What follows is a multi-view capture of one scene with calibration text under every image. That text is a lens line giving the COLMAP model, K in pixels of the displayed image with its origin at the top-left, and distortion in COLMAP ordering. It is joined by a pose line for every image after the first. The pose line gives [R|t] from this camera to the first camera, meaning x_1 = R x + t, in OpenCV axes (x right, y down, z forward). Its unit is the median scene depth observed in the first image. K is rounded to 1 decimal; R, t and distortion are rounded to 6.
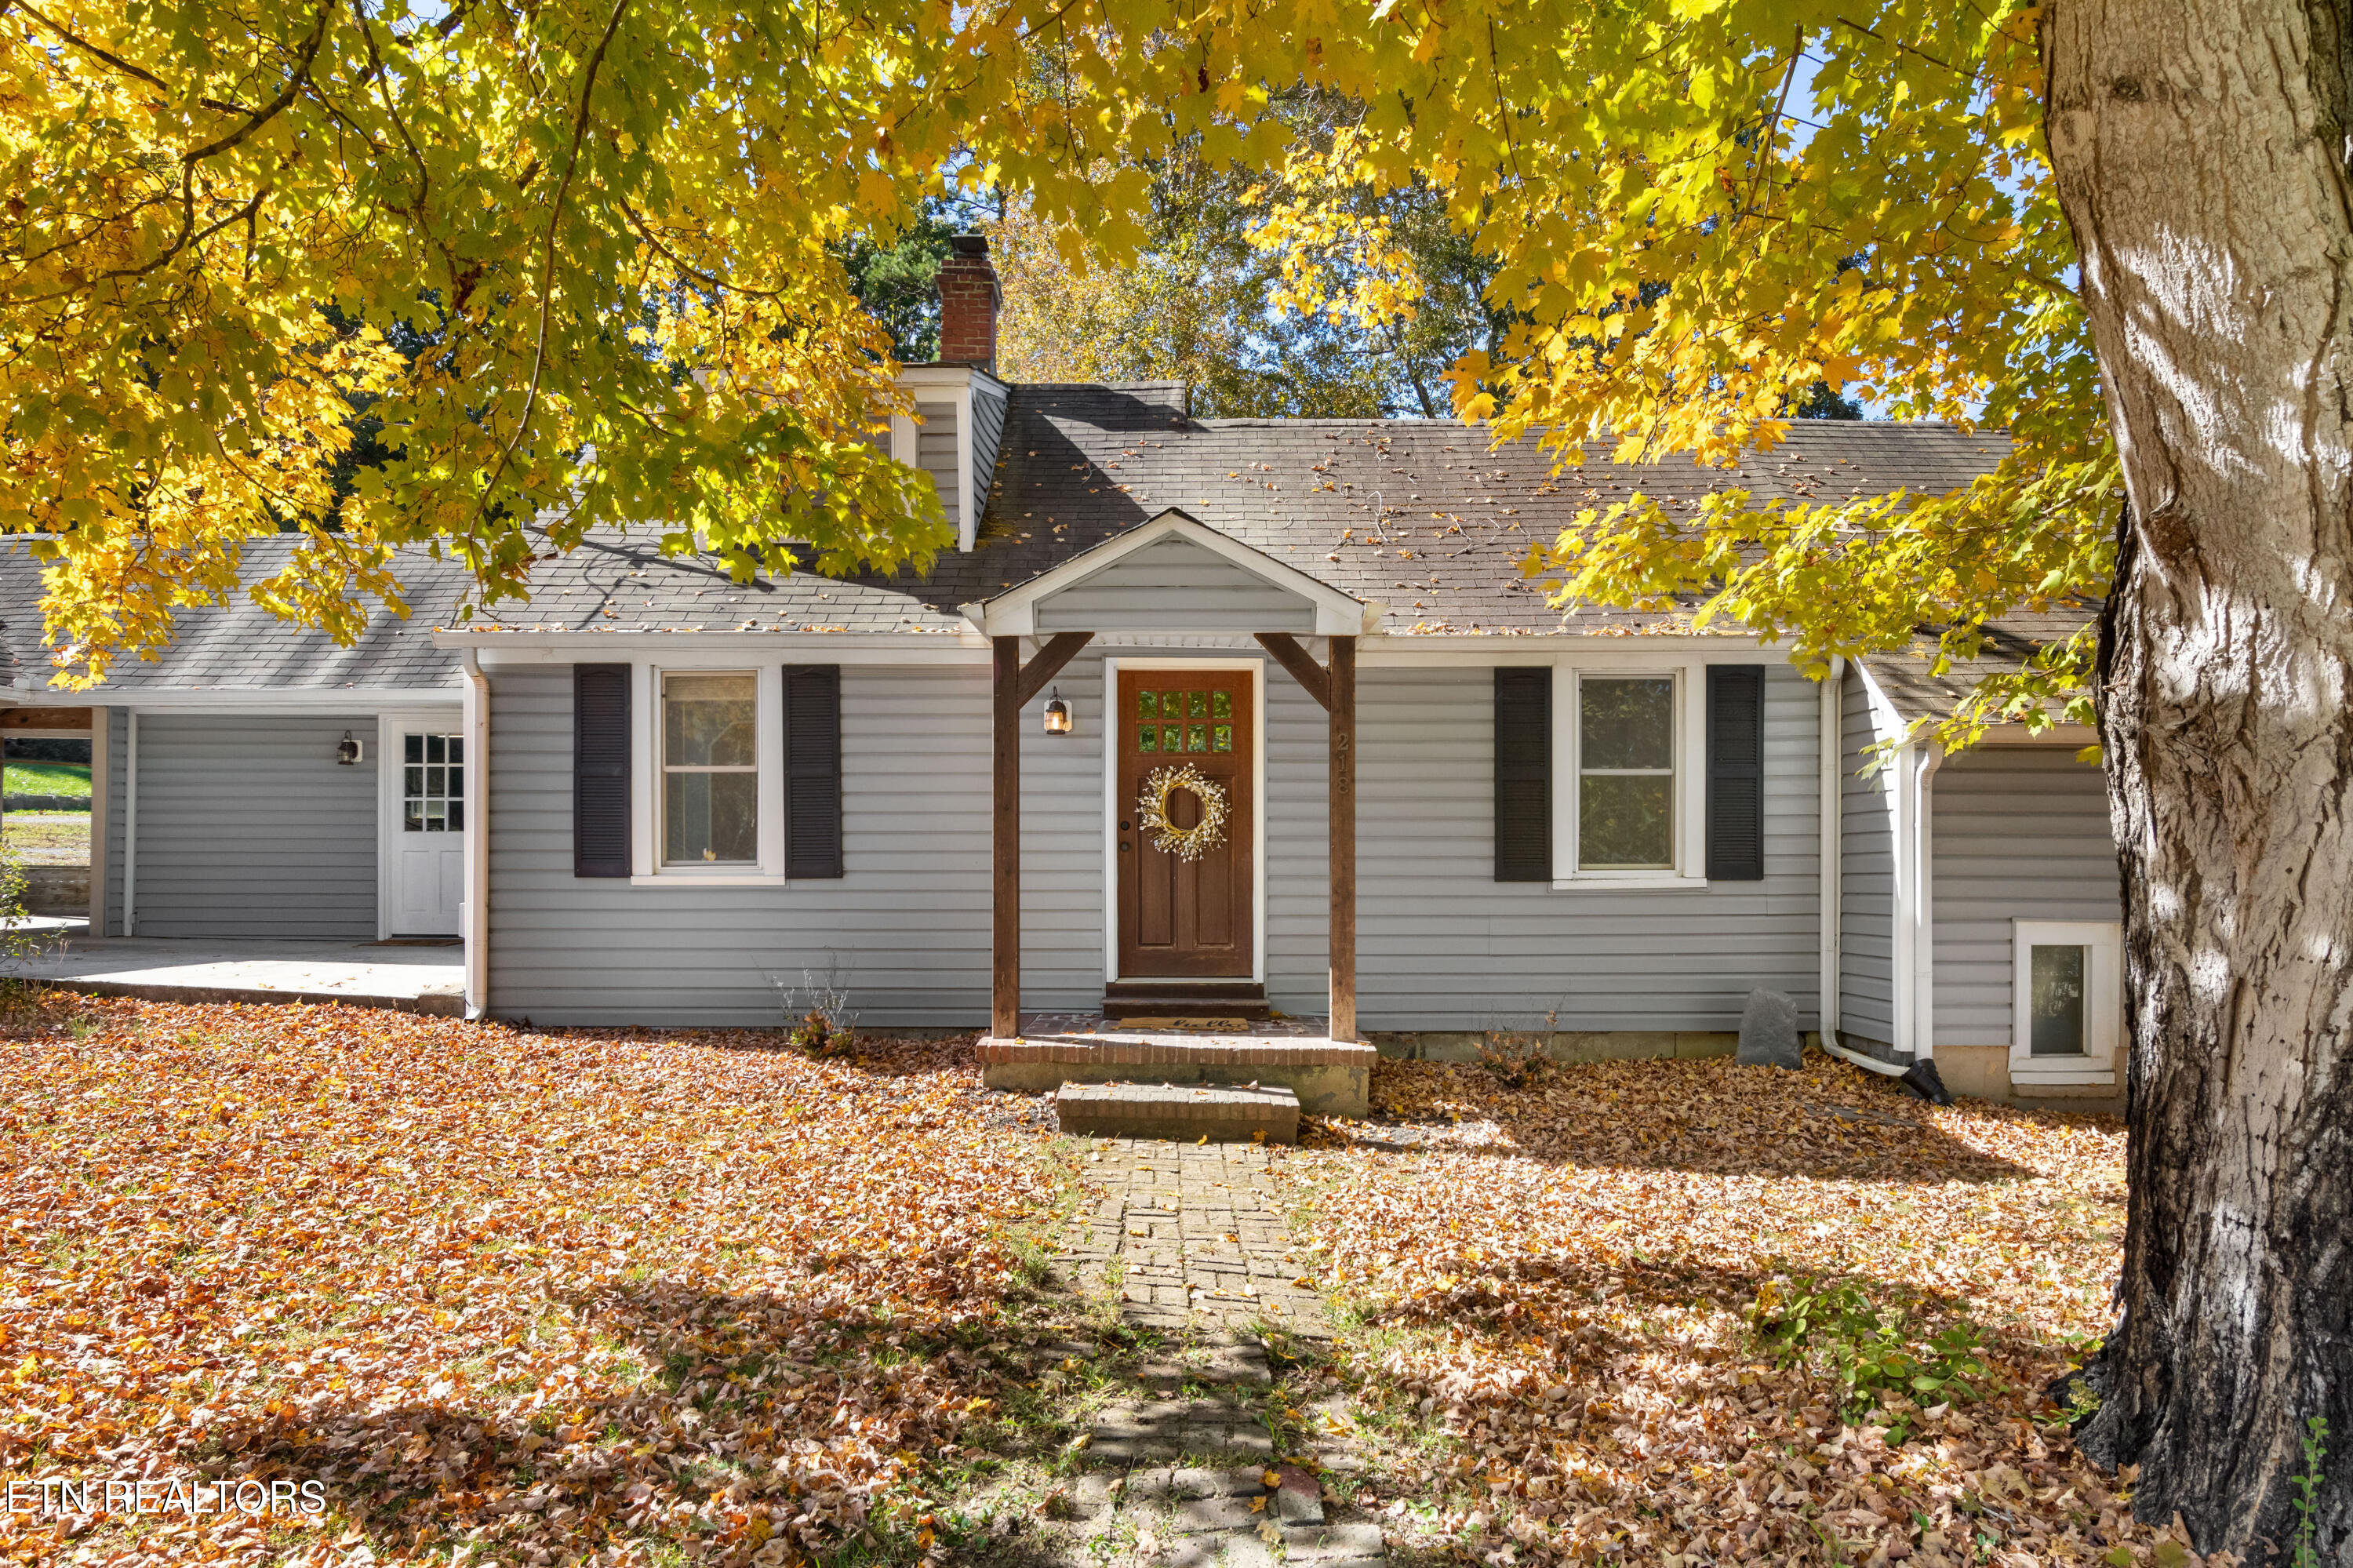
lens RADIAL K [[1230.1, 0, 1175.2], [0, 1230.1, 779.8], [0, 0, 1]] dist [0.000171, -0.001184]
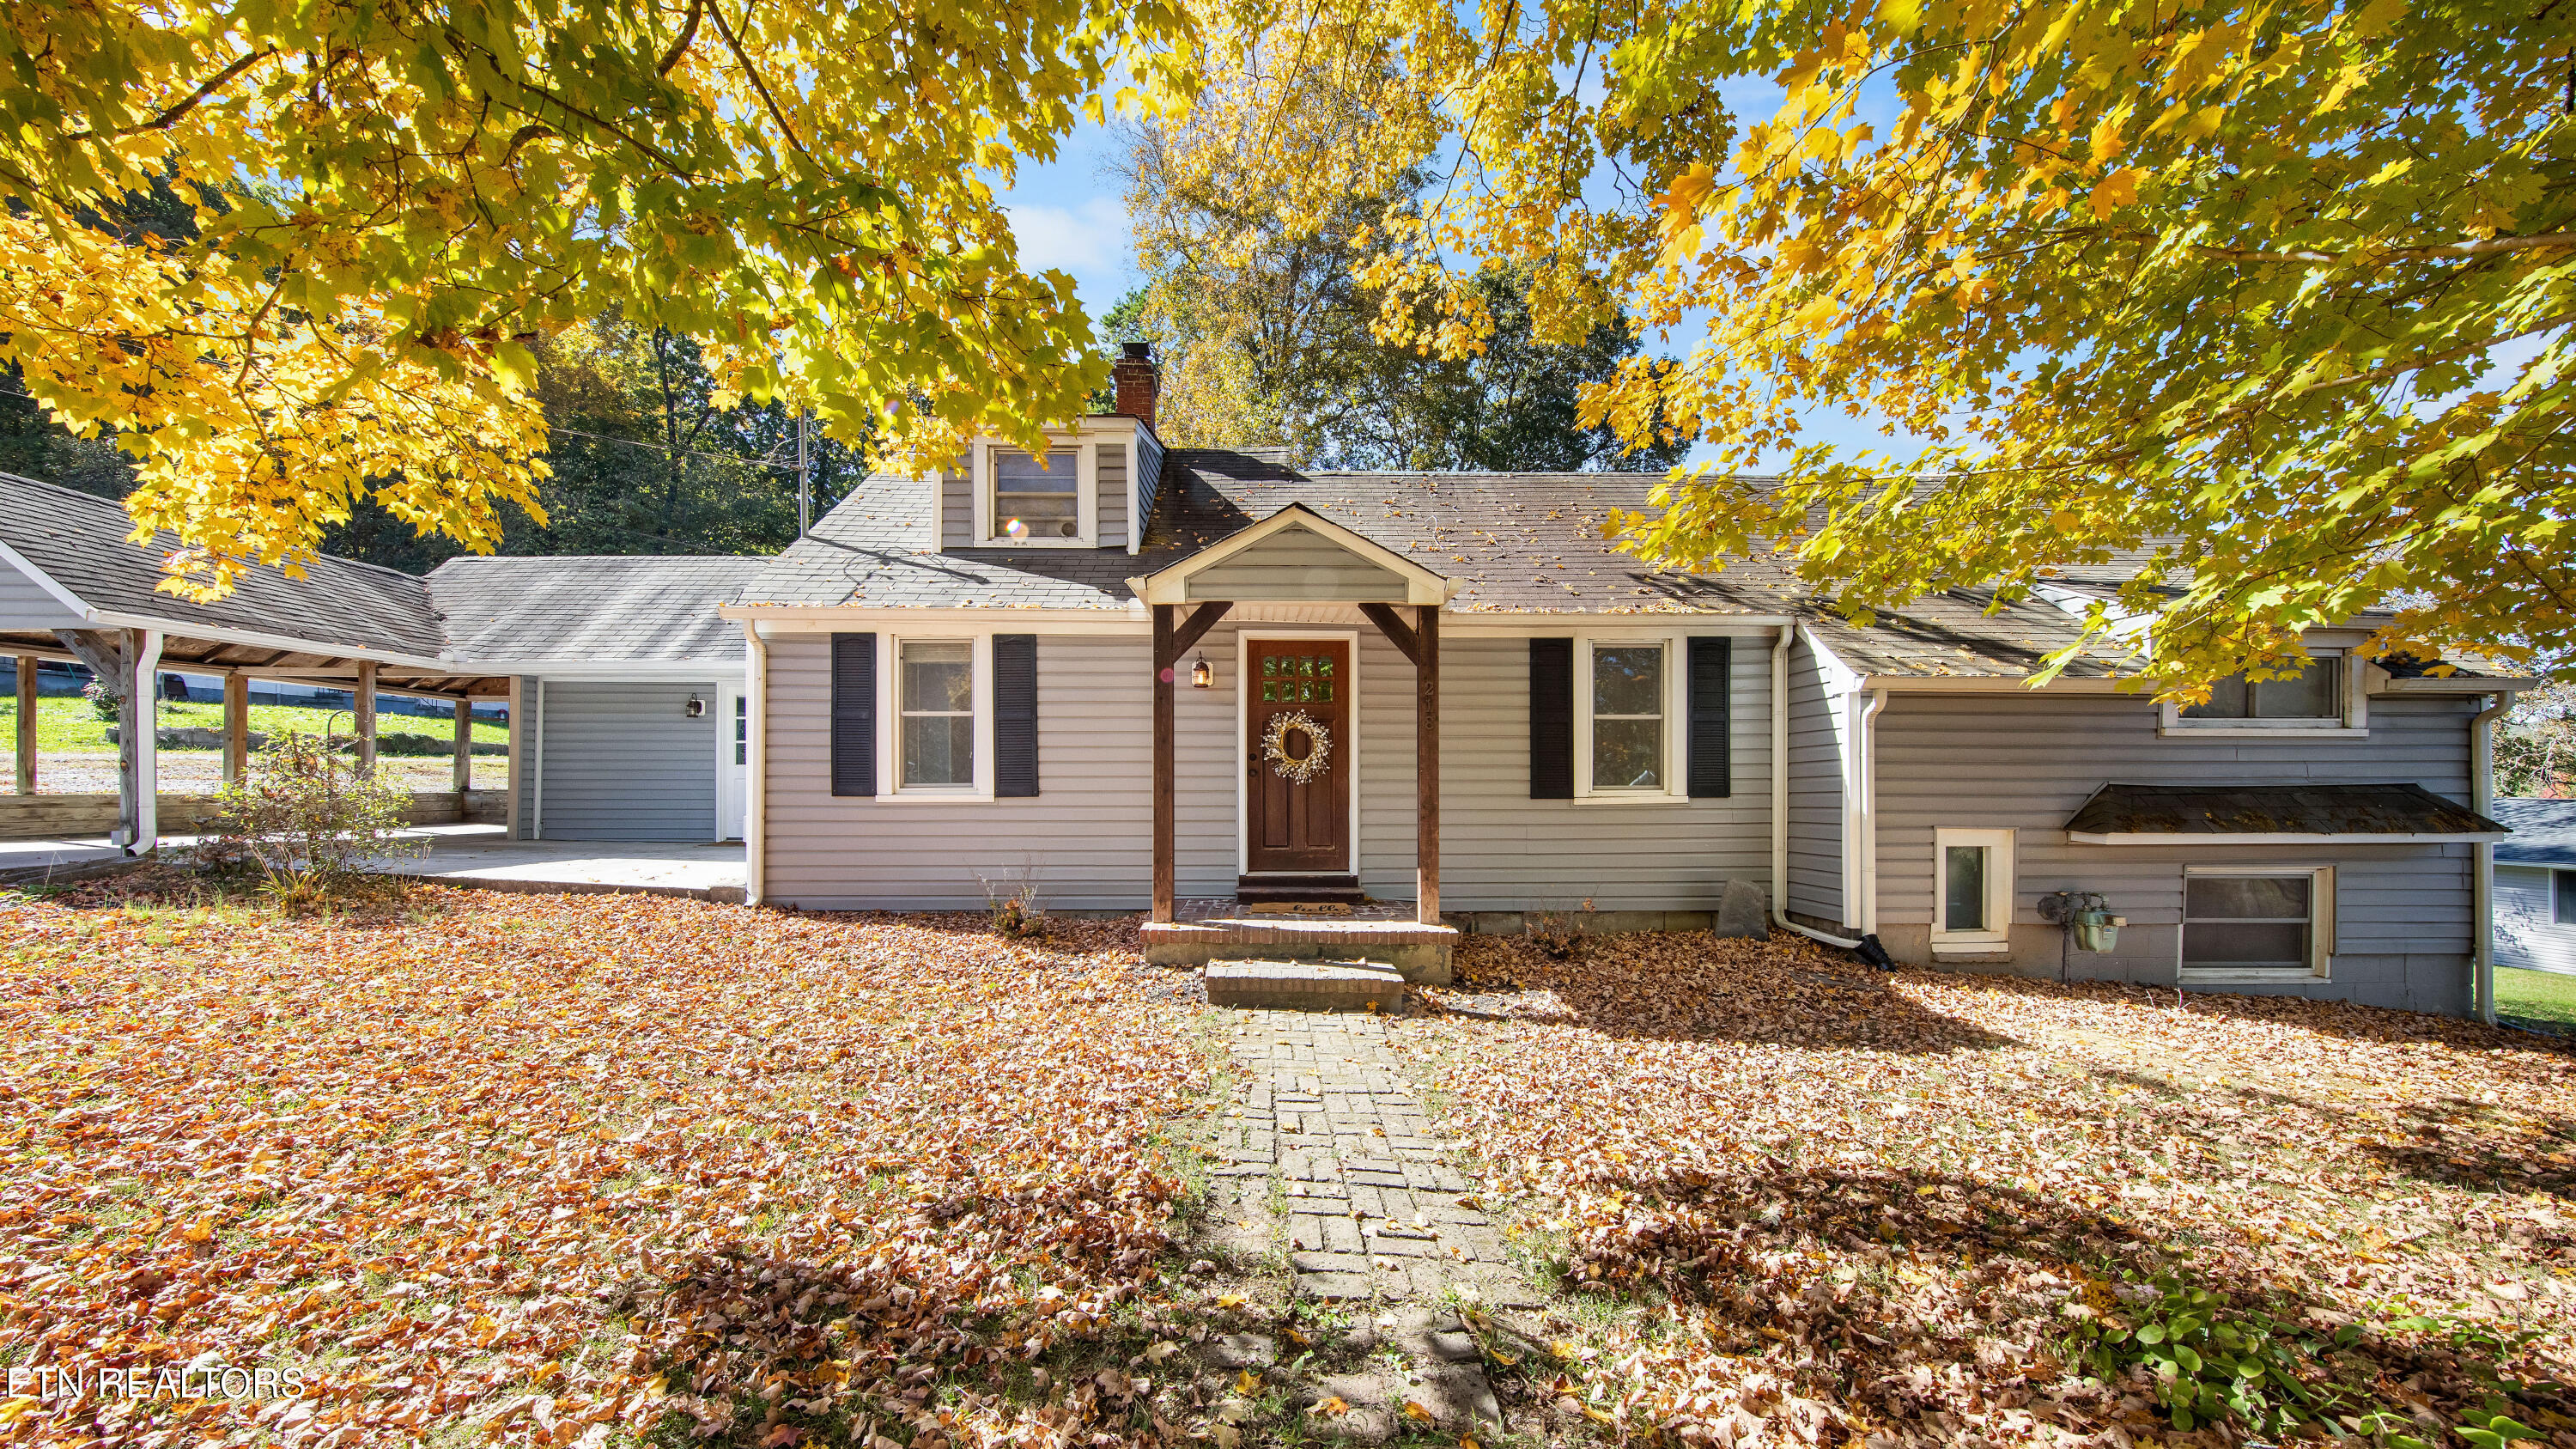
lens RADIAL K [[854.0, 0, 1294.3], [0, 854.0, 735.6], [0, 0, 1]] dist [0.001991, 0.000134]
pose [[0.999858, 0.000233, 0.016879, -0.014933], [-0.000361, 0.999971, 0.007639, 0.009133], [-0.016877, -0.007644, 0.999828, 0.100871]]
